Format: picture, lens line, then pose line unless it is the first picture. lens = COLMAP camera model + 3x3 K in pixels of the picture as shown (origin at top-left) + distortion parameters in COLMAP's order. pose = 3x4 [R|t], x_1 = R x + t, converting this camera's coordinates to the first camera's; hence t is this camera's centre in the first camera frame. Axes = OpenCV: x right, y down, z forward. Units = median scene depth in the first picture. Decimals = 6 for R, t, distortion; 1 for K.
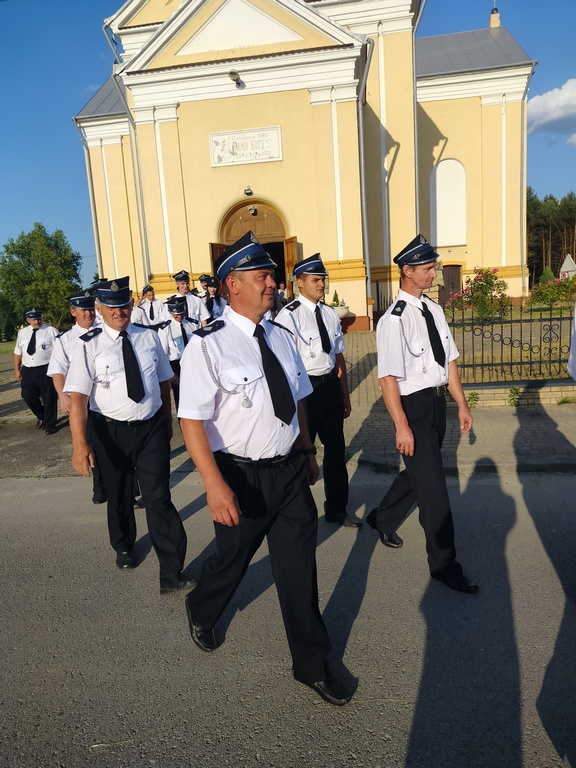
lens RADIAL K [[539.6, 0, 286.0], [0, 539.6, 380.9], [0, 0, 1]] dist [0.037230, -0.018163]
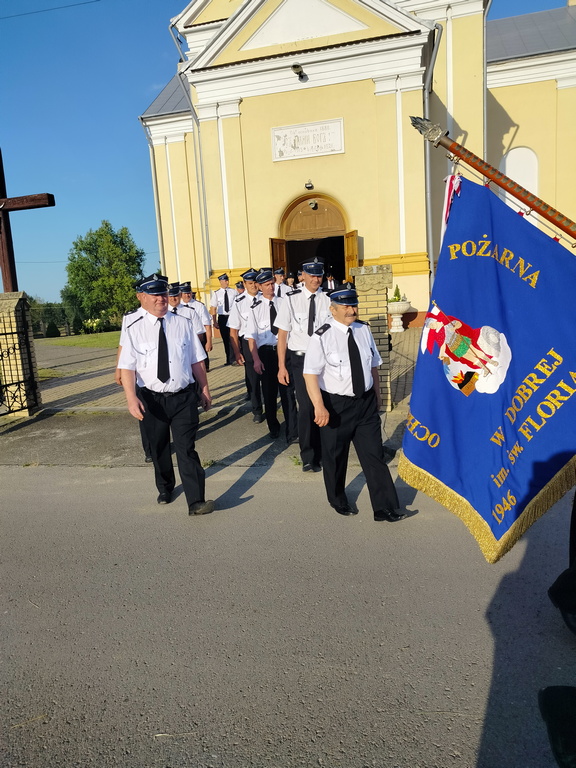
lens RADIAL K [[539.6, 0, 286.0], [0, 539.6, 380.9], [0, 0, 1]] dist [0.037230, -0.018163]
pose [[0.994826, 0.017488, -0.100076, -0.006074], [-0.016622, 0.999817, 0.009474, -0.000521], [0.100224, -0.007762, 0.994935, 0.005731]]
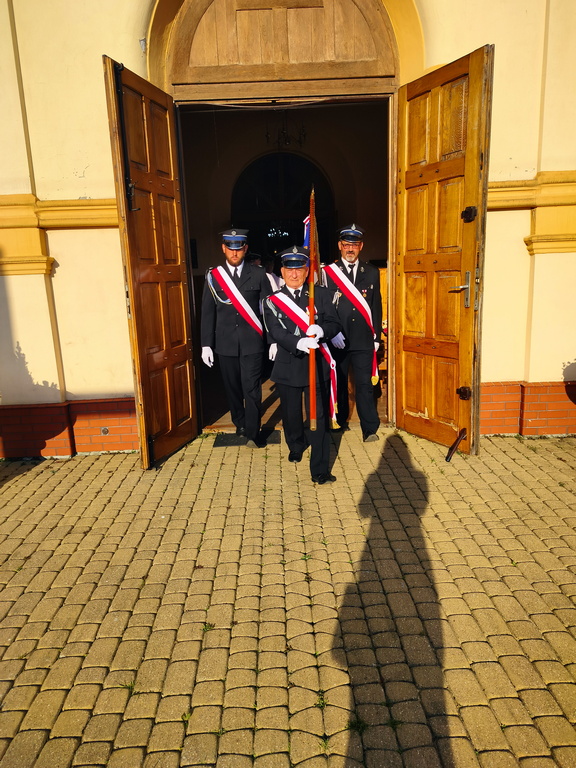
lens RADIAL K [[538.5, 0, 288.0], [0, 538.5, 384.0], [0, 0, 1]] dist [0.029715, -0.012204]
pose [[0.988818, -0.003468, 0.149085, -0.101480], [-0.004589, 0.998549, 0.053661, -0.132835], [-0.149055, -0.053745, 0.987367, 0.764925]]
